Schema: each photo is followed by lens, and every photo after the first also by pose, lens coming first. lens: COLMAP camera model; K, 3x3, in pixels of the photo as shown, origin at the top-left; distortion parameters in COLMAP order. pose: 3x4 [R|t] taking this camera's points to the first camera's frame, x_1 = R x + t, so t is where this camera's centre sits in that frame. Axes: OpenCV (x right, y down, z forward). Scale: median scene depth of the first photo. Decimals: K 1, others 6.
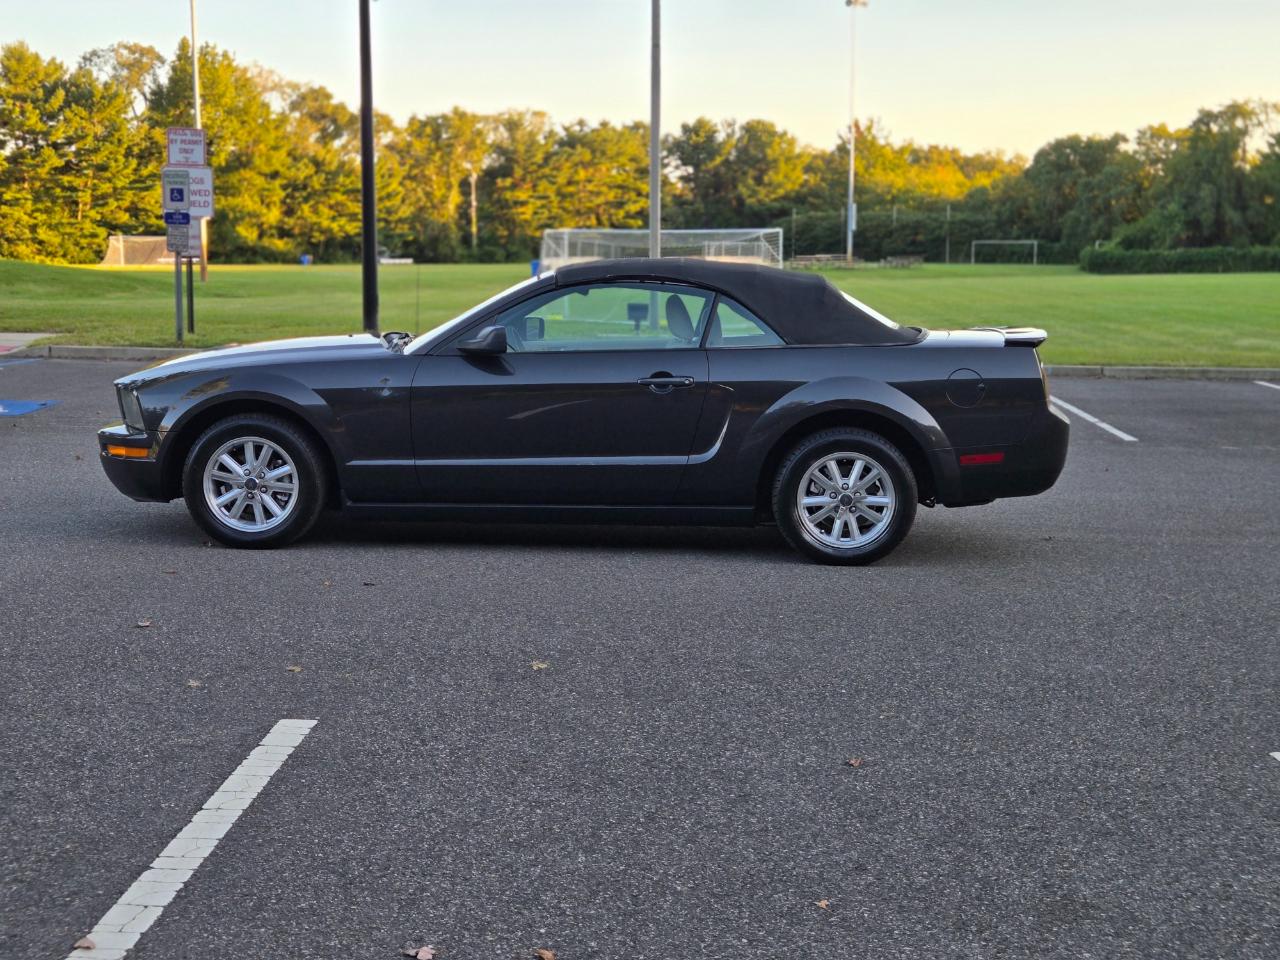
lens RADIAL K [[1675.0, 0, 630.4], [0, 1675.0, 466.4], [0, 0, 1]] dist [0.070699, 0.000000]
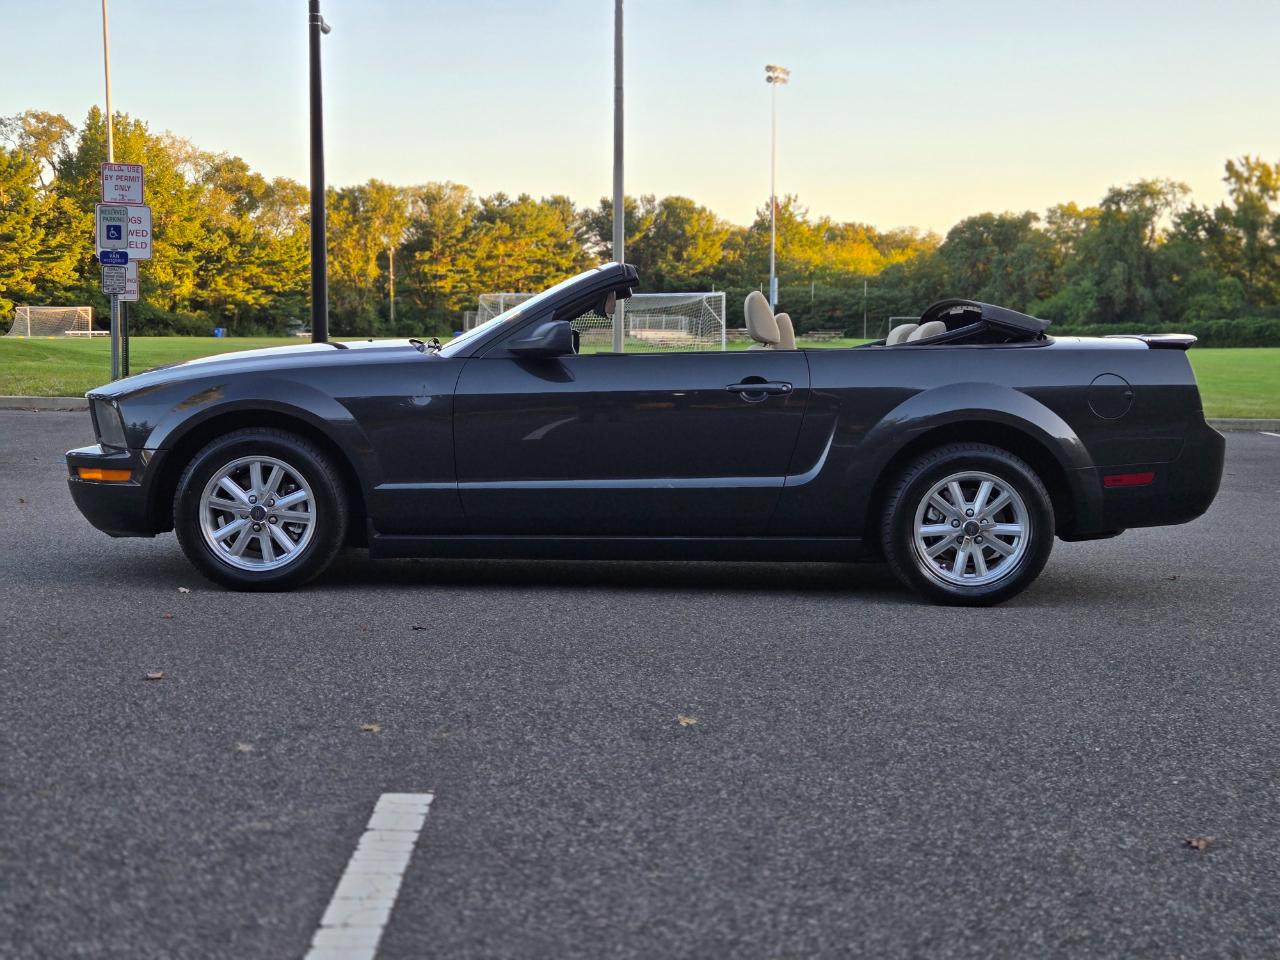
lens RADIAL K [[1675.0, 0, 642.2], [0, 1675.0, 484.5], [0, 0, 1]] dist [0.070699, 0.000000]
pose [[0.998294, -0.002932, 0.058315, -0.084242], [0.004989, 0.999370, -0.035152, 0.026263], [-0.058175, 0.035383, 0.997679, 0.161245]]
